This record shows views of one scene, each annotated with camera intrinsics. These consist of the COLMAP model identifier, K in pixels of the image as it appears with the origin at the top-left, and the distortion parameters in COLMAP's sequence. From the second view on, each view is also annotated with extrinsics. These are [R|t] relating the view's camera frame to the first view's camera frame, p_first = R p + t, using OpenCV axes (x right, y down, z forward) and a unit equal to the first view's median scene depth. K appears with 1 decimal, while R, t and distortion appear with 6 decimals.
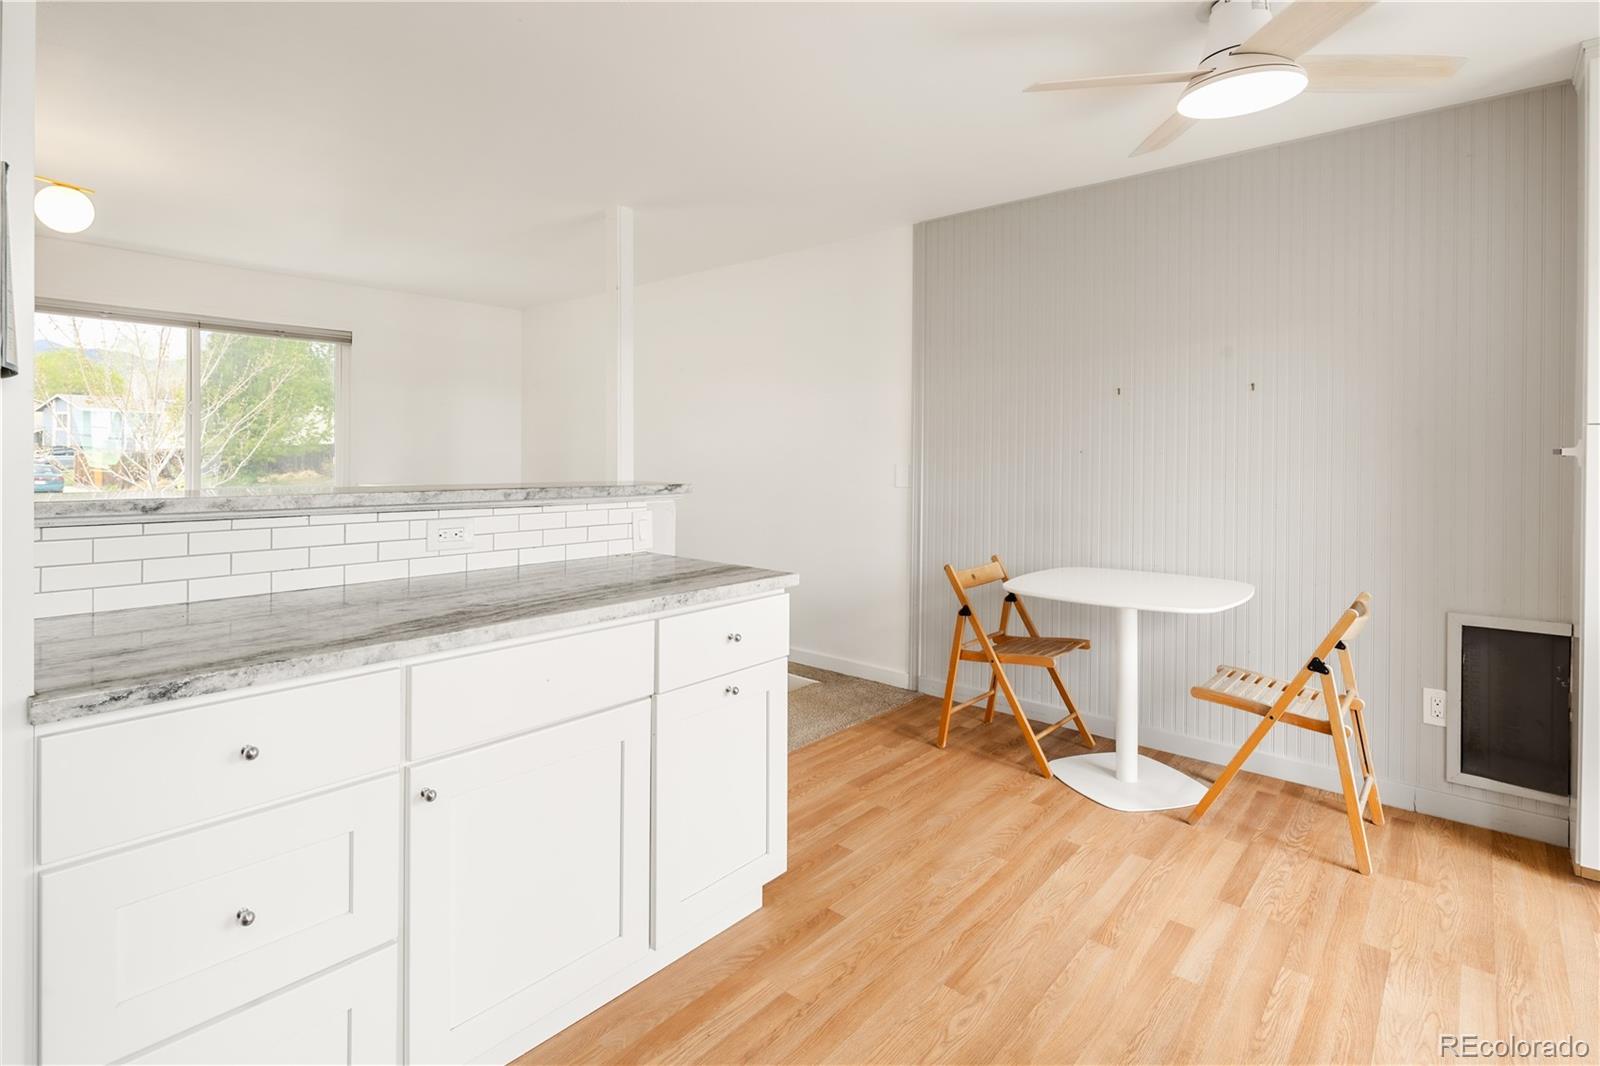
lens RADIAL K [[776.3, 0, 793.8], [0, 776.3, 452.8], [0, 0, 1]] dist [0.000612, -0.001742]
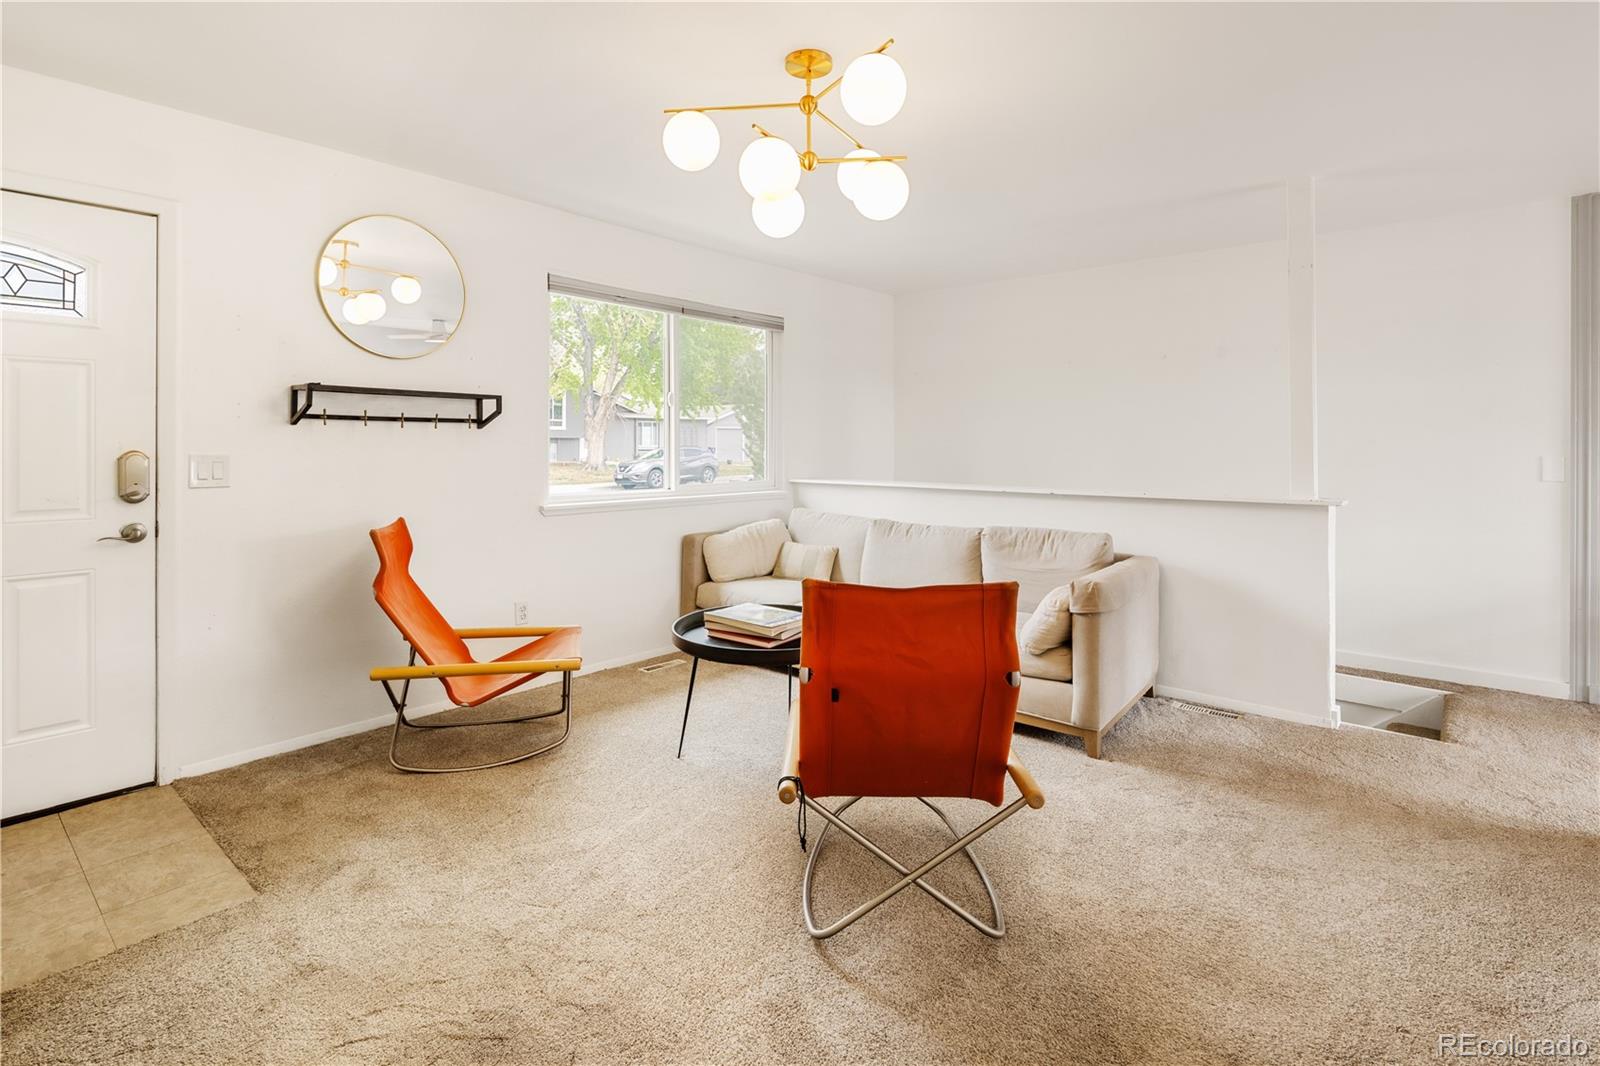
lens RADIAL K [[776.3, 0, 793.8], [0, 776.3, 452.8], [0, 0, 1]] dist [0.000612, -0.001742]
pose [[0.999945, -0.005464, 0.008998, -1.363337], [0.005363, 0.999922, 0.011277, -0.009761], [-0.009059, -0.011229, 0.999896, 0.149971]]
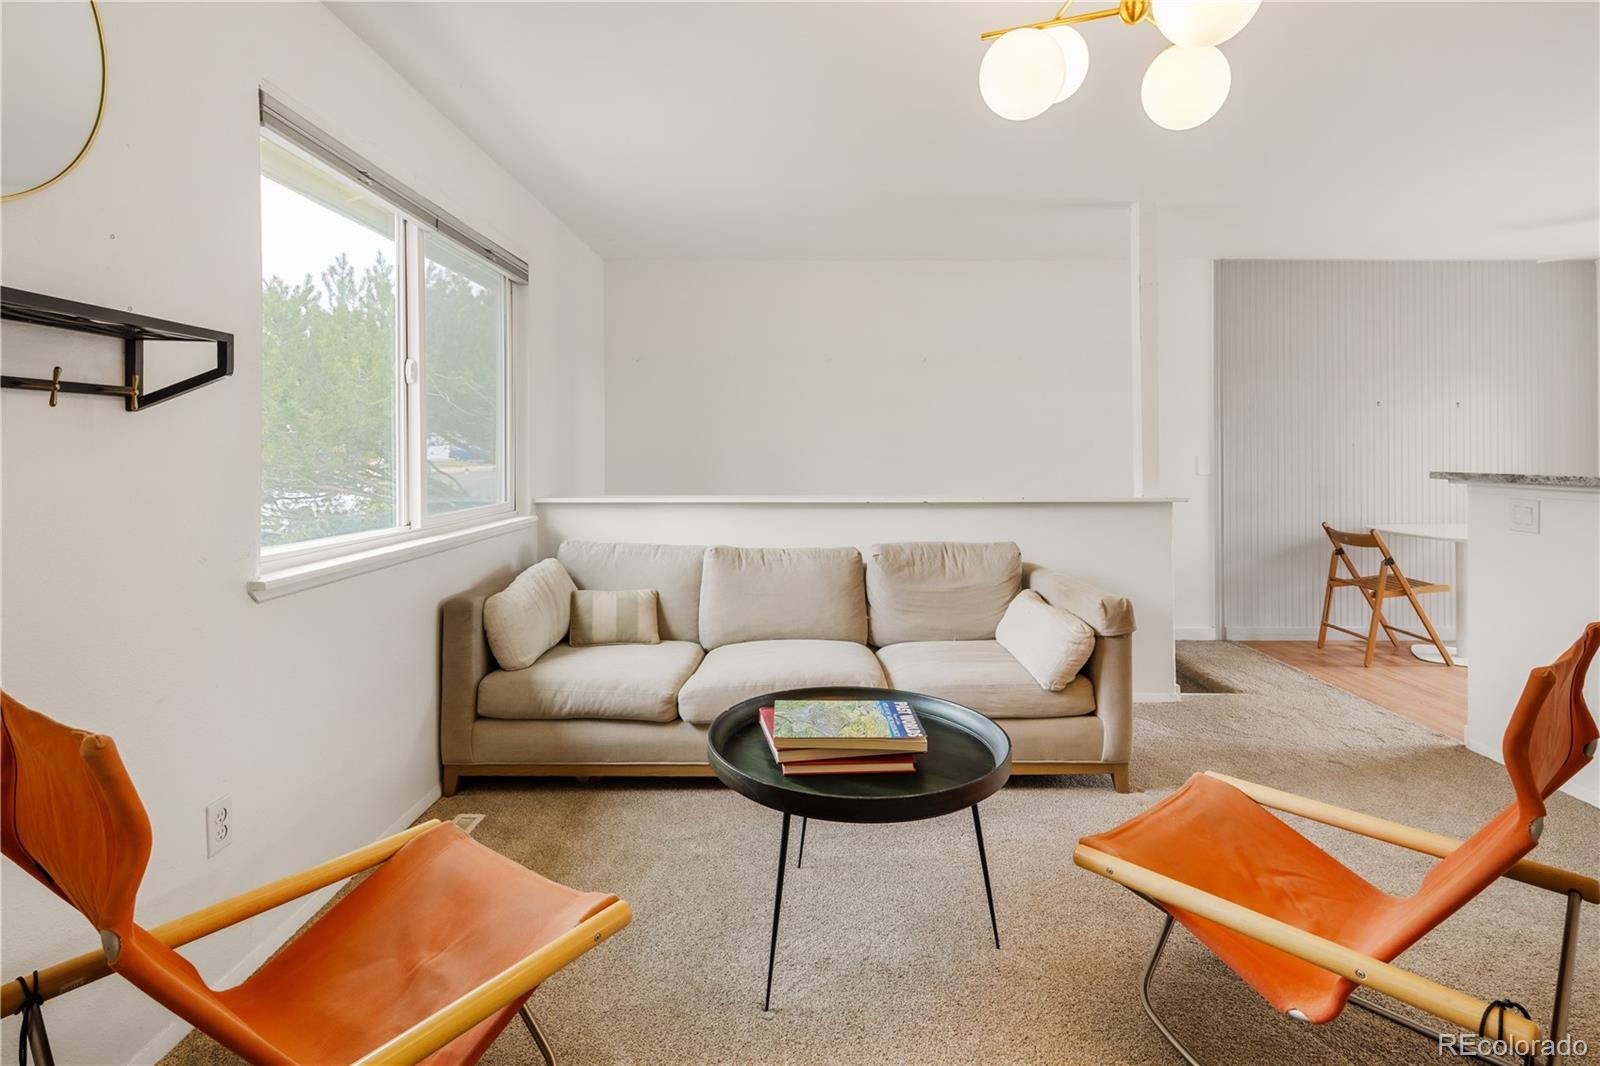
lens RADIAL K [[782.5, 0, 805.6], [0, 782.5, 451.1], [0, 0, 1]] dist [0.008309, -0.008071]
pose [[0.749512, -0.010240, 0.661912, -1.998233], [0.006415, 0.999946, 0.008206, -0.013112], [-0.661960, -0.001905, 0.749537, 0.870746]]
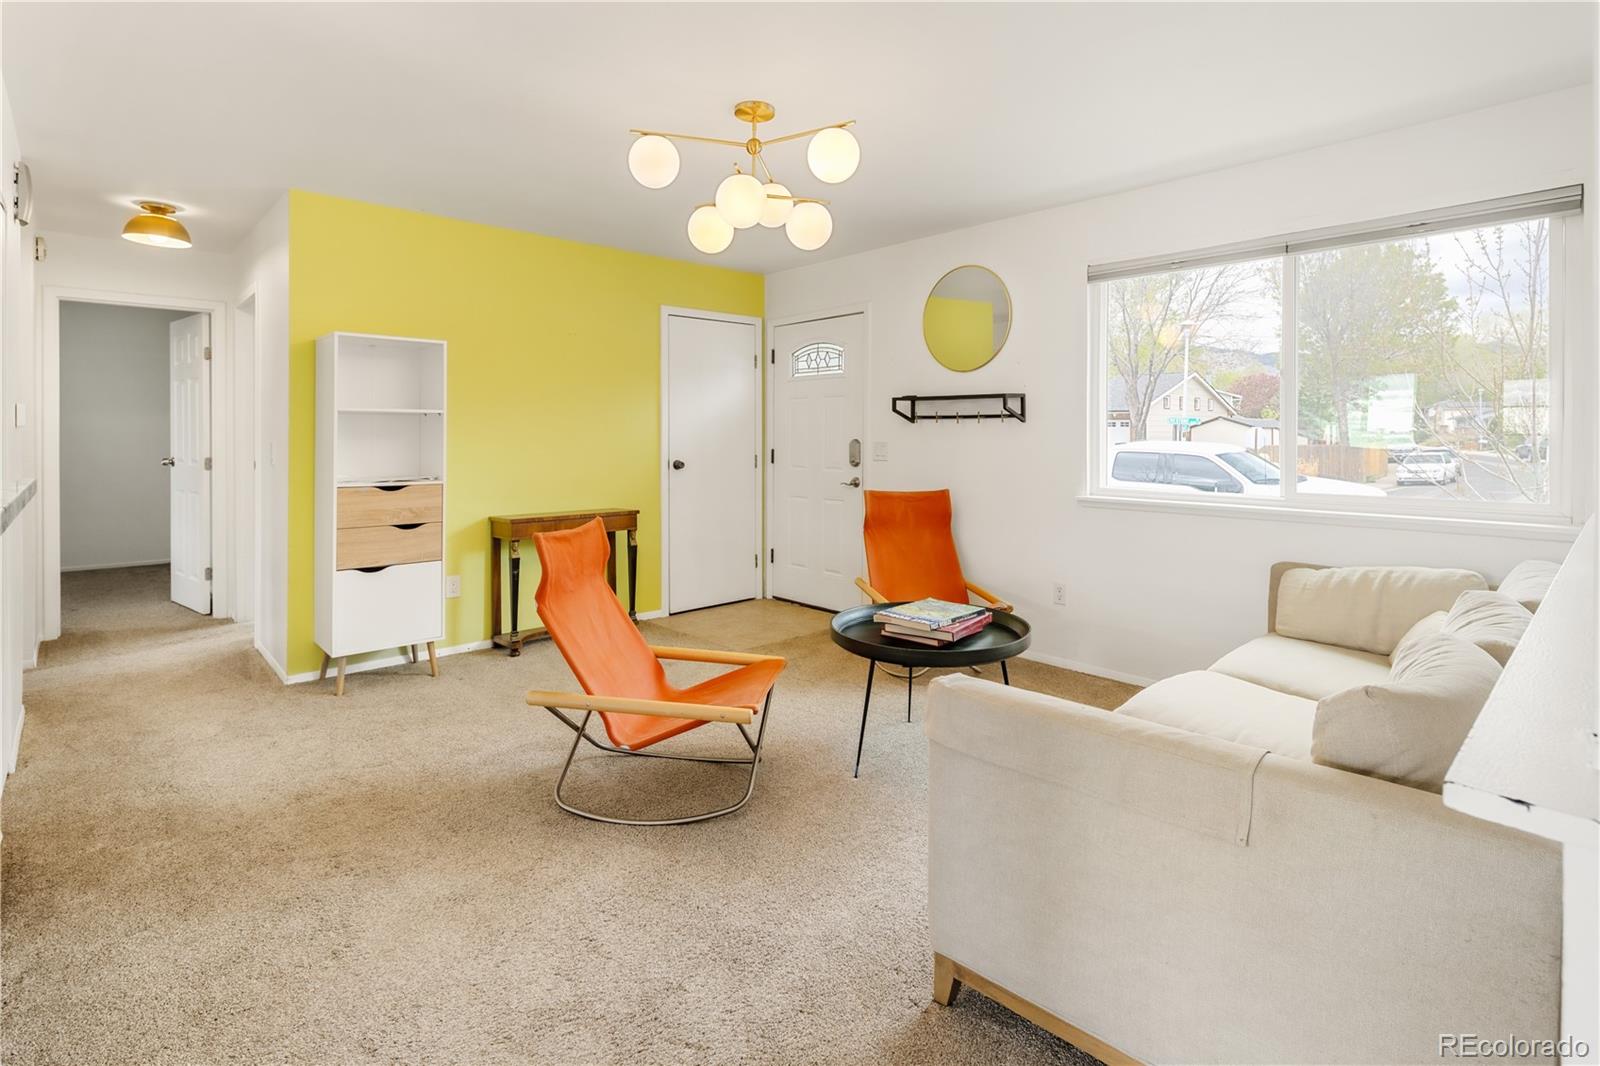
lens RADIAL K [[783.1, 0, 801.7], [0, 783.1, 437.2], [0, 0, 1]] dist [0.027373, -0.000258]
pose [[-0.094537, -0.005754, -0.995505, -0.092435], [-0.001030, 0.999983, -0.005682, 0.002509], [0.995521, 0.000488, -0.094541, 1.379662]]
